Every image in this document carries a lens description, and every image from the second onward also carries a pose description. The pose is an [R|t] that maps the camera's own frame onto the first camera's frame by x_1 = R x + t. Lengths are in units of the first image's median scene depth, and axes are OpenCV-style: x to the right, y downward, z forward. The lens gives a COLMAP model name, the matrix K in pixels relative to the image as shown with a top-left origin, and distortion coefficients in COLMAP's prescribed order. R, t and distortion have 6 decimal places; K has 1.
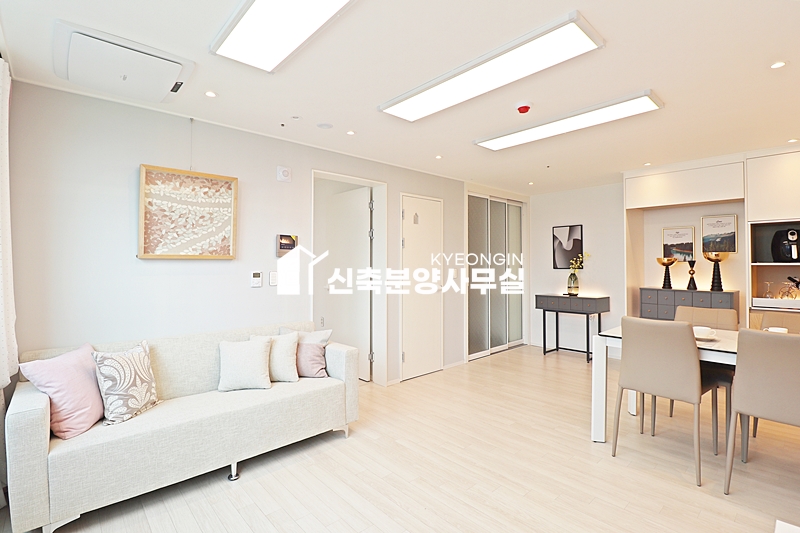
lens RADIAL K [[376.6, 0, 405.7], [0, 376.6, 264.6], [0, 0, 1]] dist [-0.008434, -0.008705]
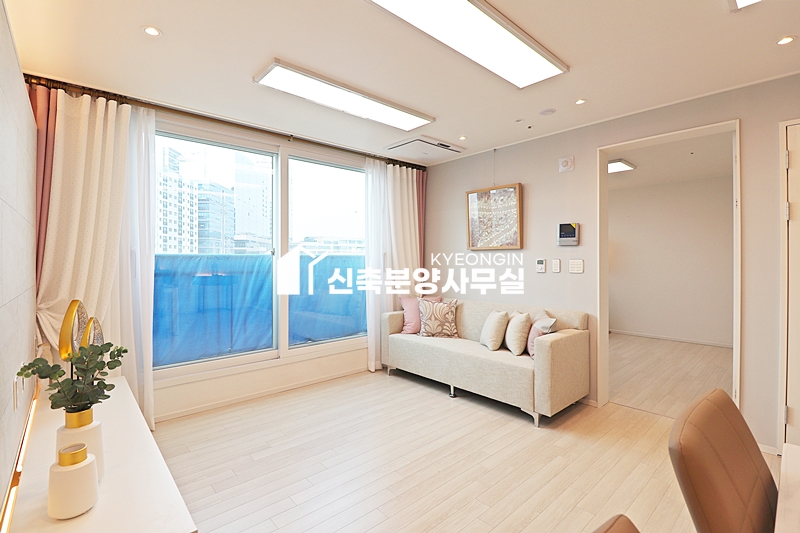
lens RADIAL K [[376.6, 0, 405.0], [0, 376.6, 266.2], [0, 0, 1]] dist [-0.008434, -0.008705]
pose [[0.000050, 0.013883, -0.999904, 0.856522], [-0.003756, 0.999897, 0.013883, 0.029920], [0.999993, 0.003755, 0.000102, 0.678752]]
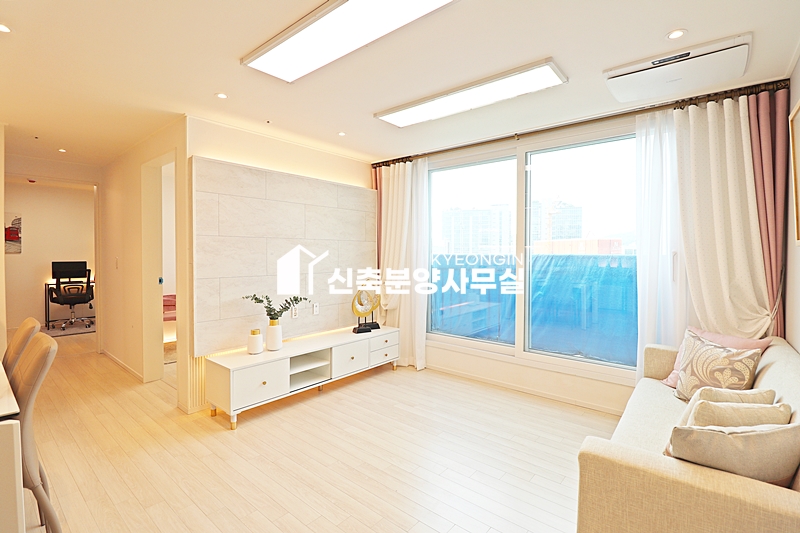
lens RADIAL K [[376.6, 0, 392.6], [0, 376.6, 266.6], [0, 0, 1]] dist [-0.008434, -0.008705]
pose [[-0.994350, -0.003371, -0.106094, 0.125401], [-0.007826, 0.999103, 0.041606, -0.000905], [0.105858, 0.042201, -0.993485, 1.507011]]
